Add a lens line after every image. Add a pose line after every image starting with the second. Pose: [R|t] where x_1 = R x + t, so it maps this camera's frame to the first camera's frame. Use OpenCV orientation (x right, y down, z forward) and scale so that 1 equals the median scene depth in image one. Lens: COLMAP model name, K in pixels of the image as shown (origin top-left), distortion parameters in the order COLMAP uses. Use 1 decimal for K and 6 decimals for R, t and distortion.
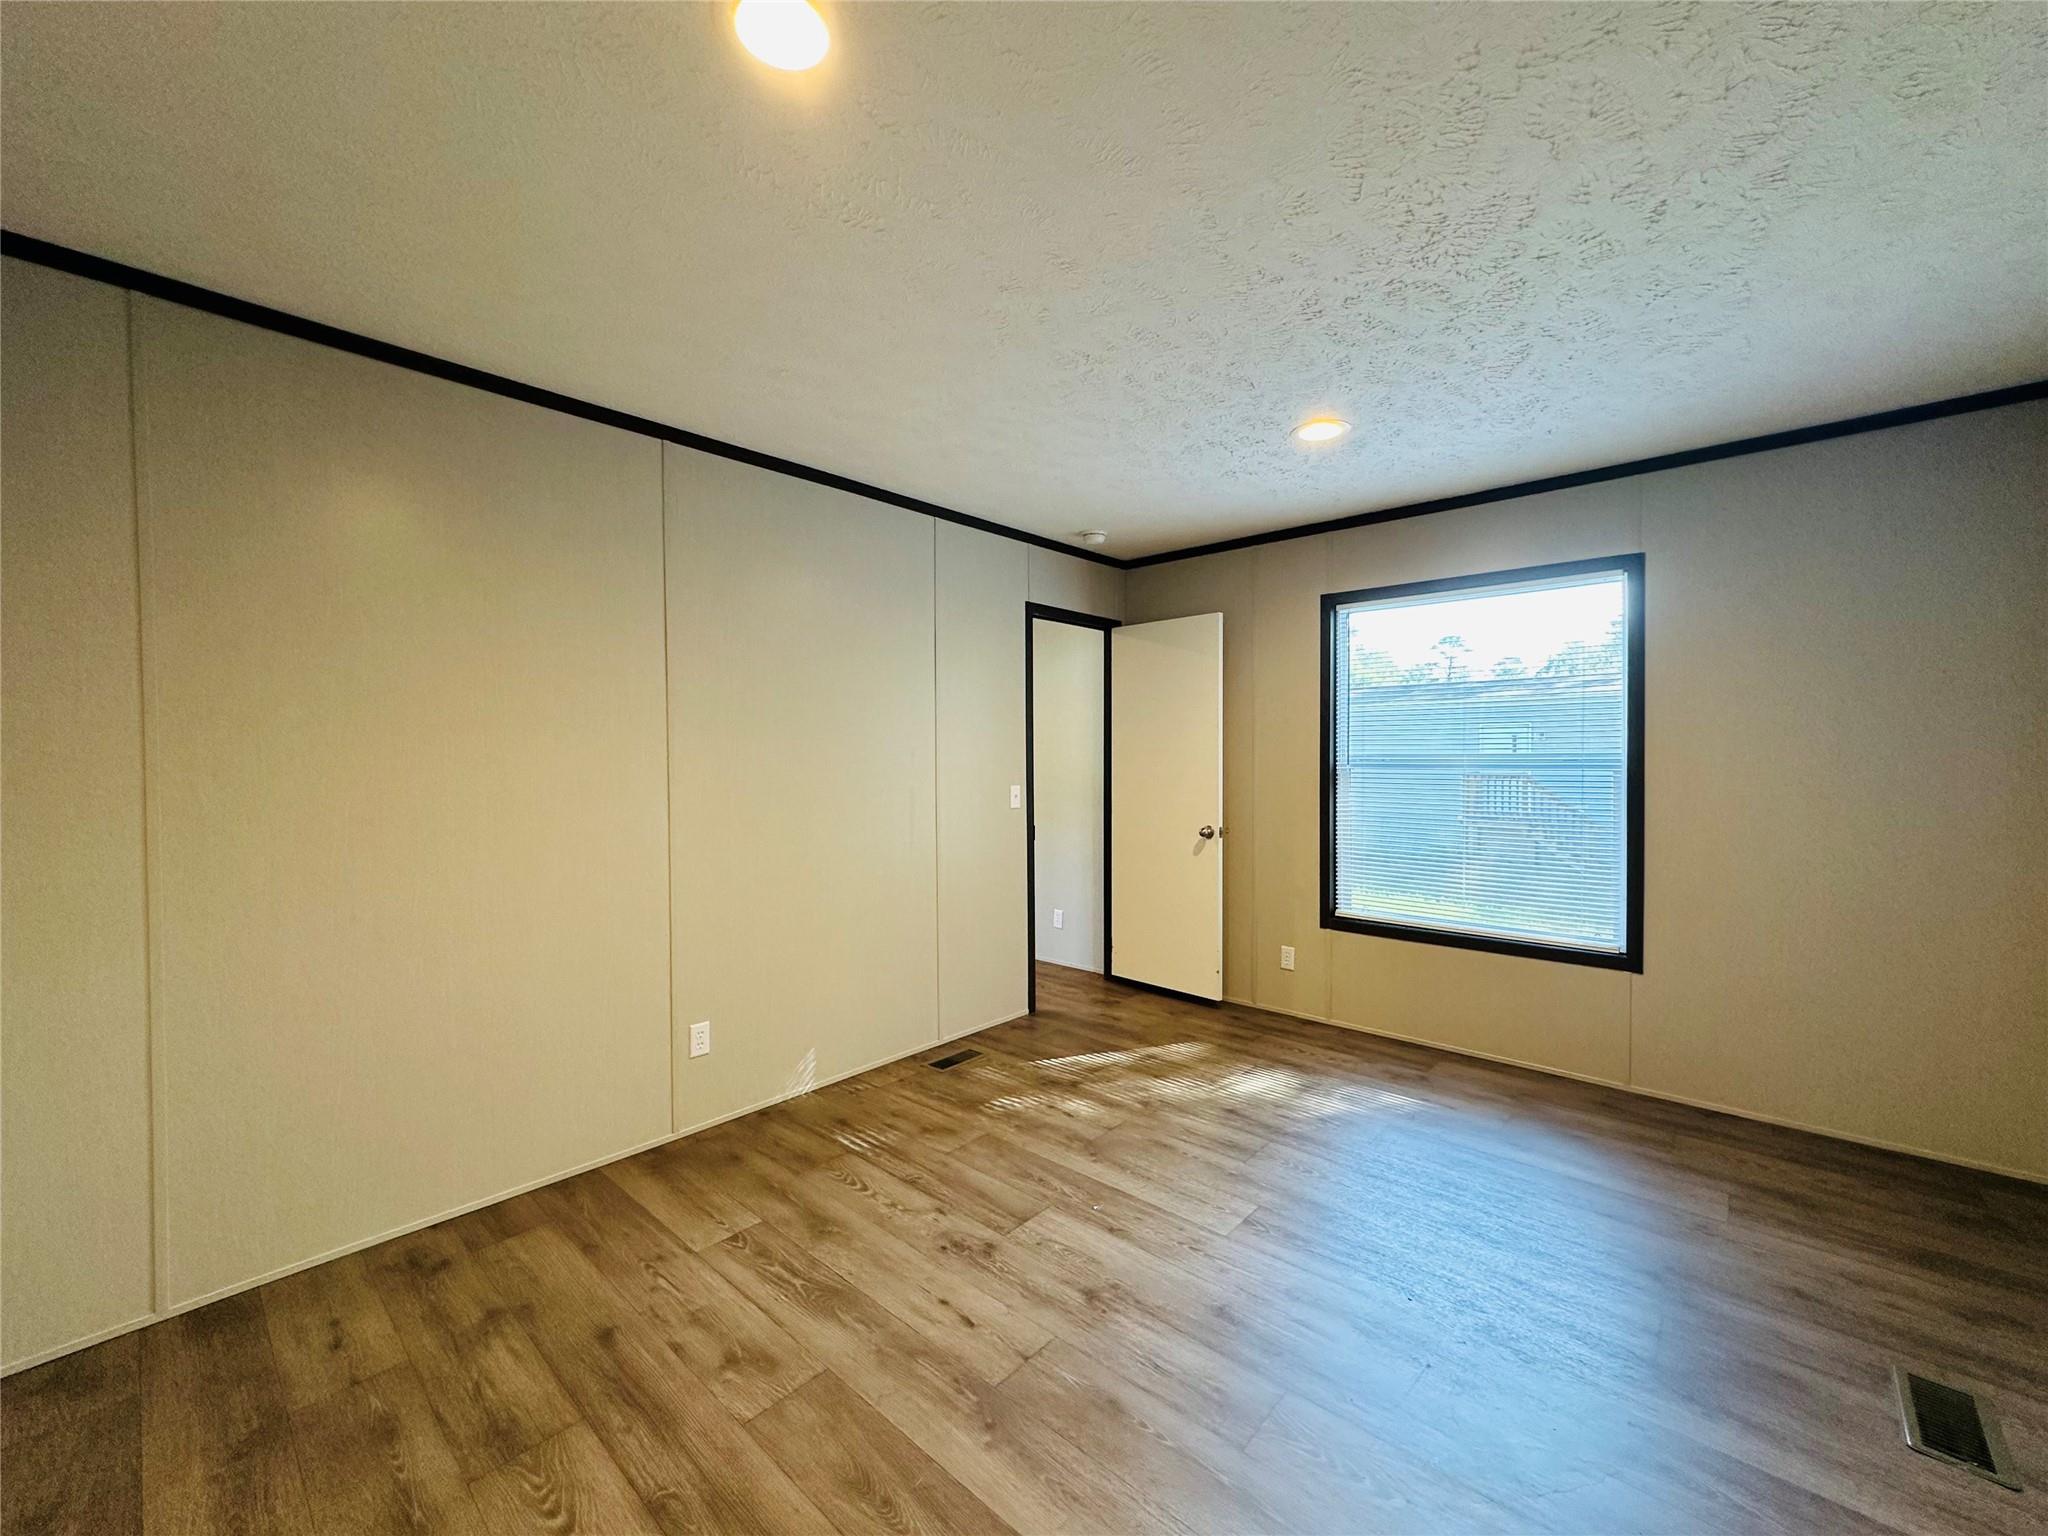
lens RADIAL K [[816.7, 0, 1025.0], [0, 816.7, 769.5], [0, 0, 1]] dist [-0.002190, 0.000420]
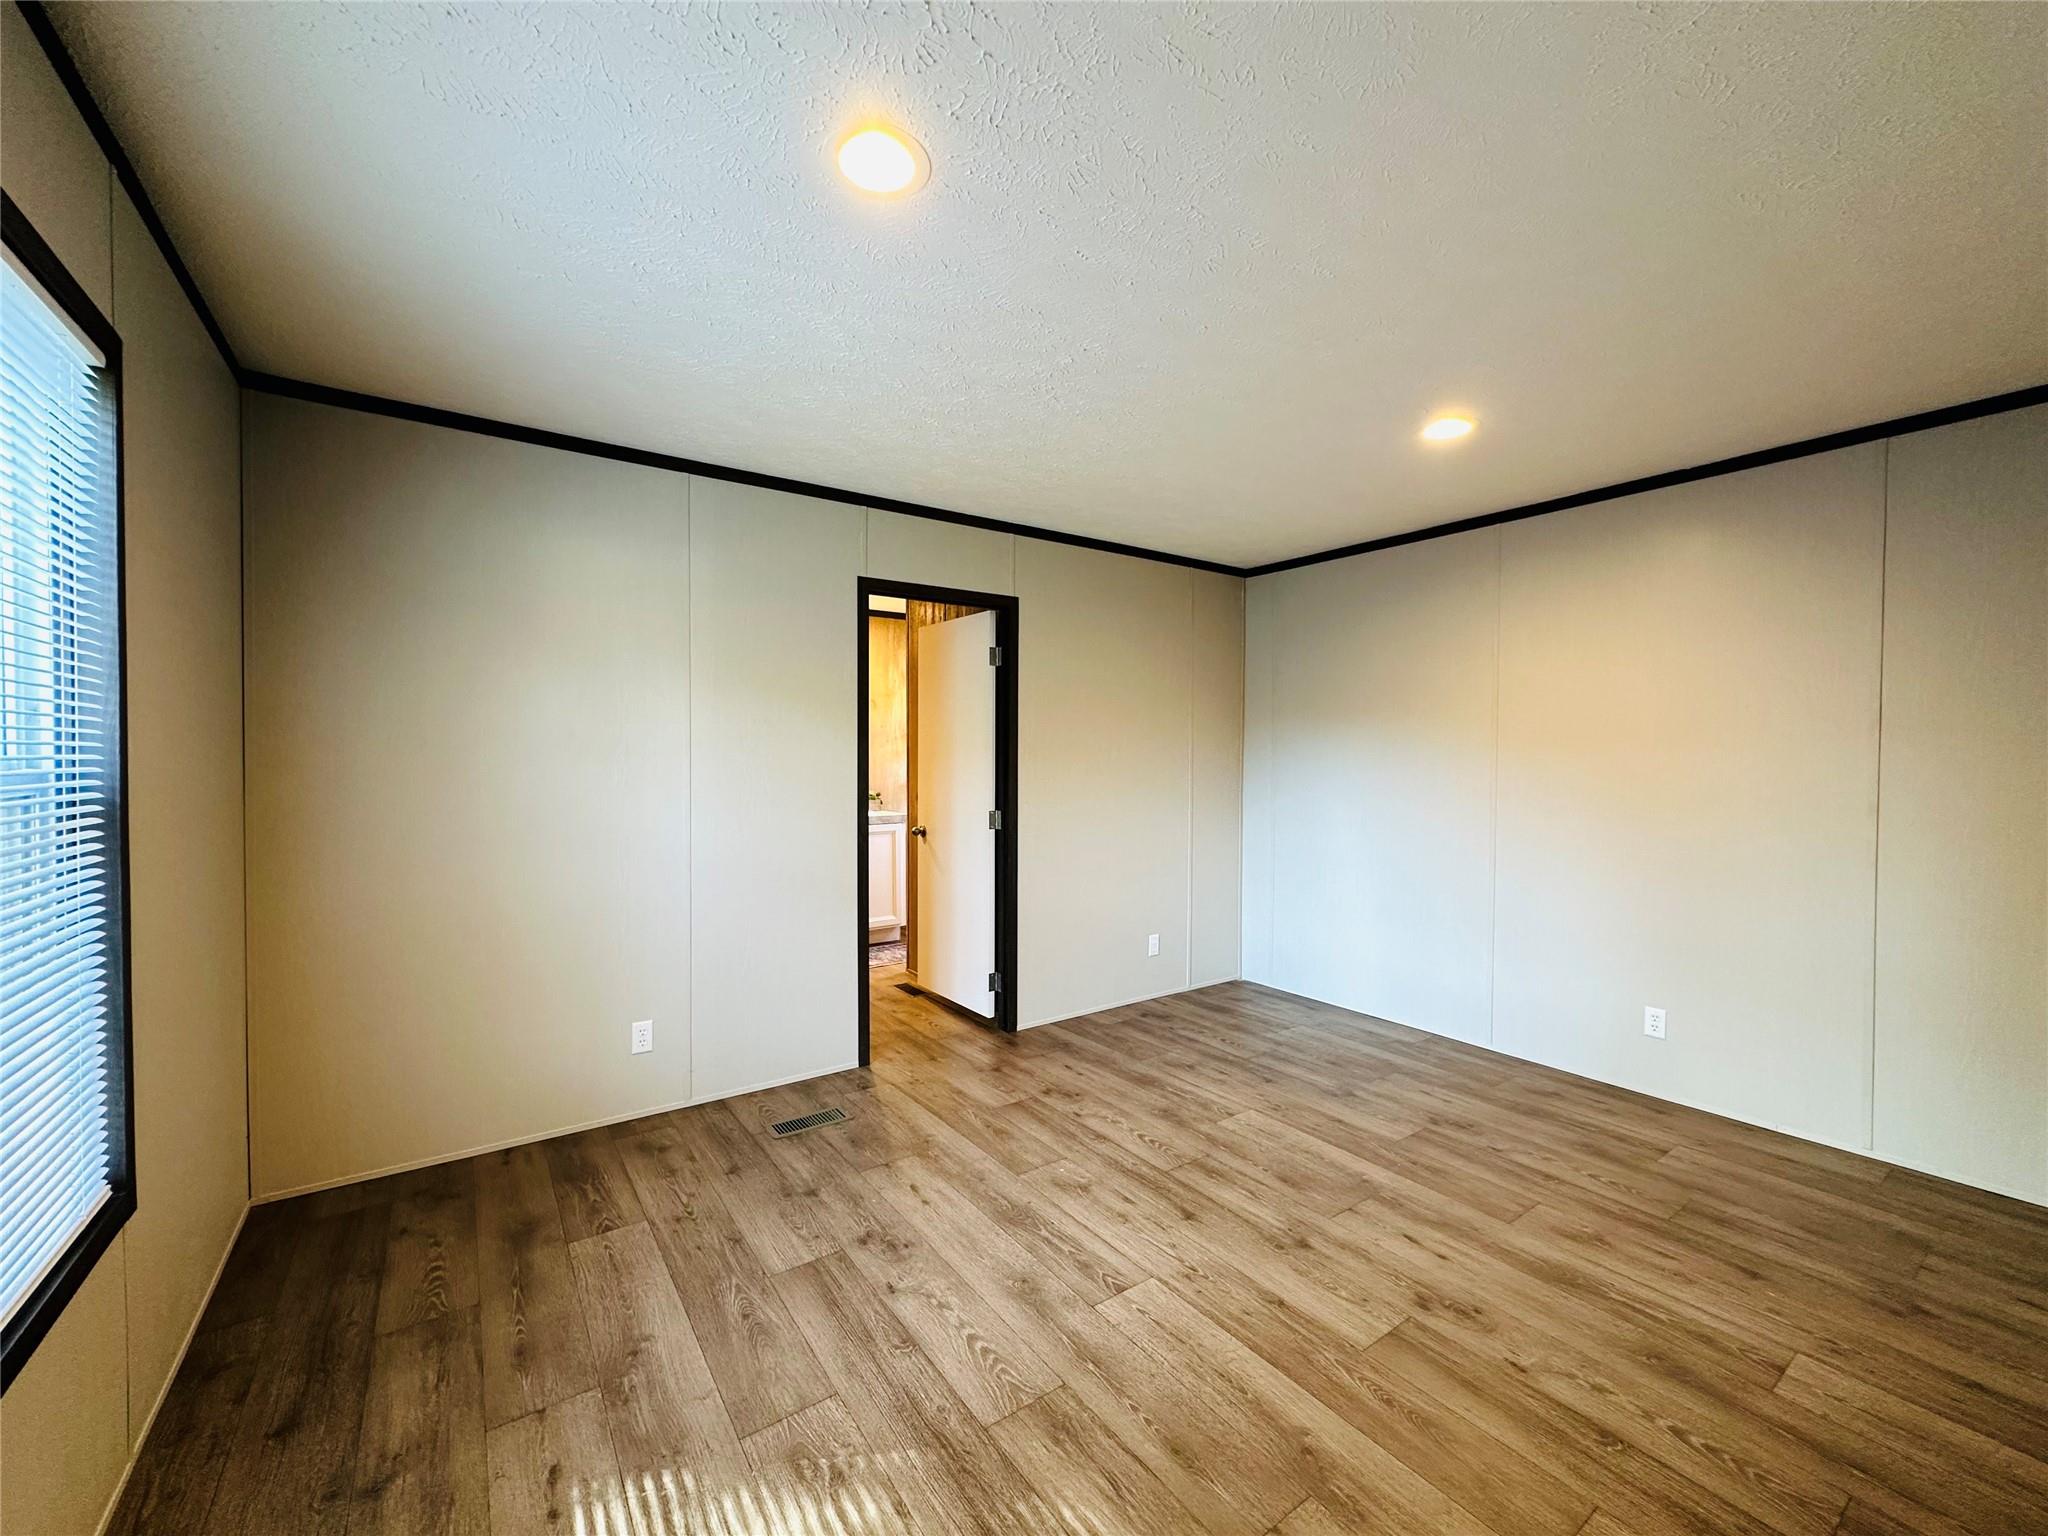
lens RADIAL K [[806.7, 0, 1024.0], [0, 806.7, 768.0], [0, 0, 1]] dist [-0.009486, 0.000327]
pose [[-0.974894, -0.000206, 0.222668, 0.163839], [0.005823, 0.999634, 0.026416, -0.029894], [-0.222592, 0.027050, -0.974536, 1.687614]]
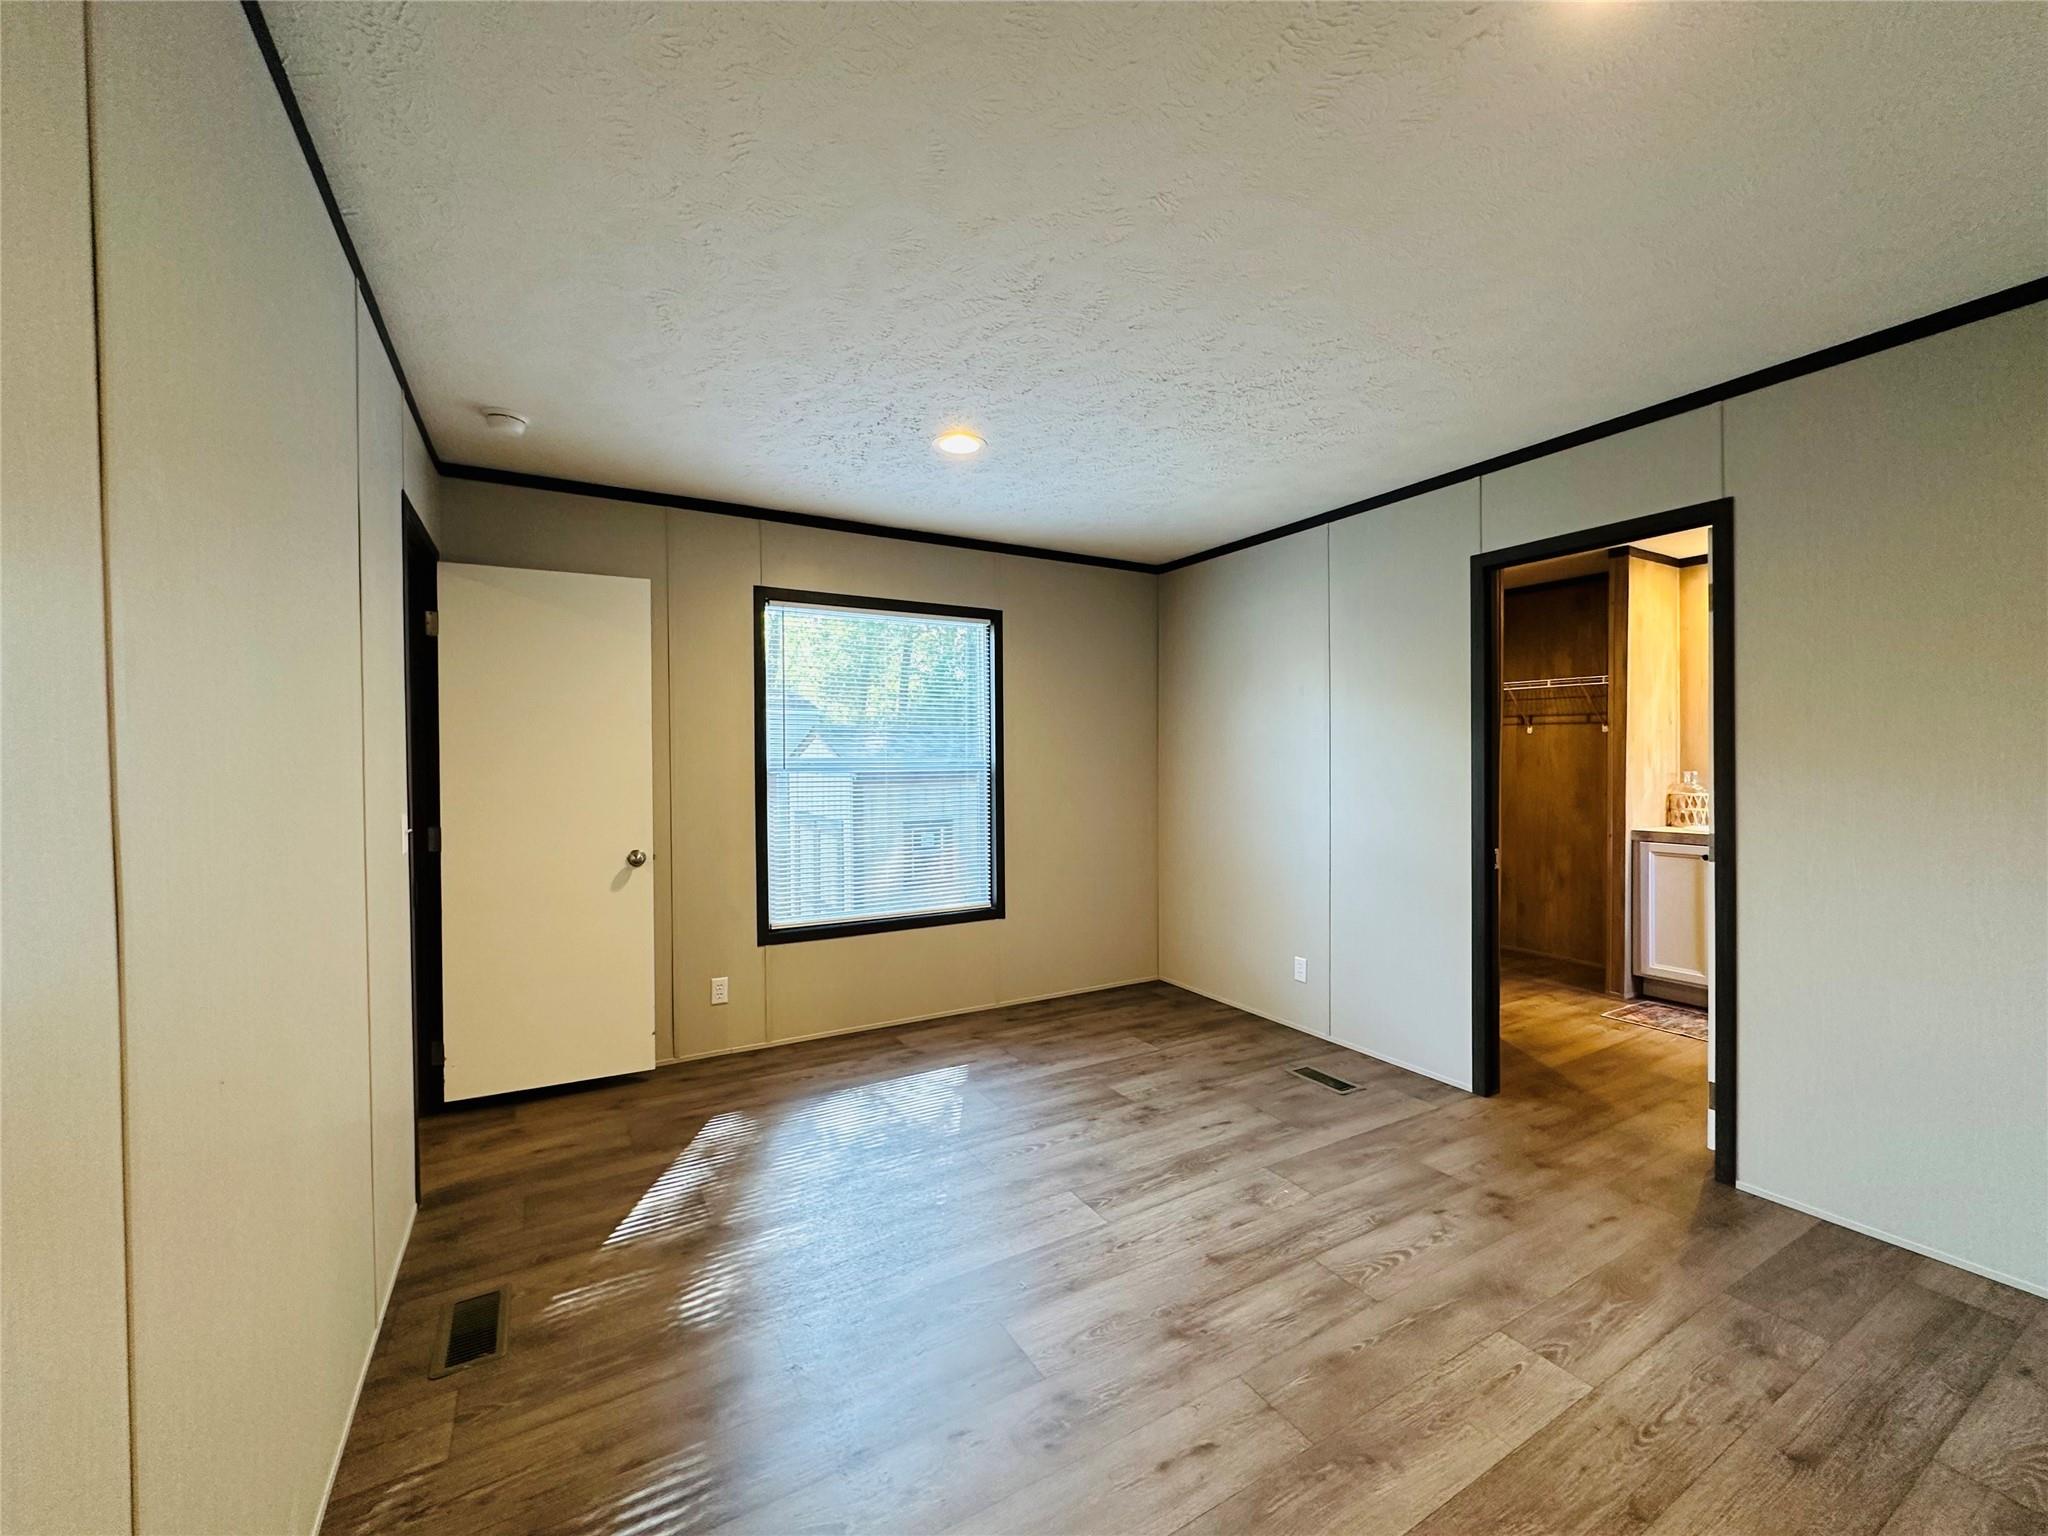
lens RADIAL K [[816.7, 0, 1025.0], [0, 816.7, 769.5], [0, 0, 1]] dist [-0.002190, 0.000420]
pose [[0.304022, -0.012330, 0.952585, -0.673589], [0.020455, 0.999770, 0.006413, -0.008727], [-0.952445, 0.017535, 0.304204, 0.686134]]
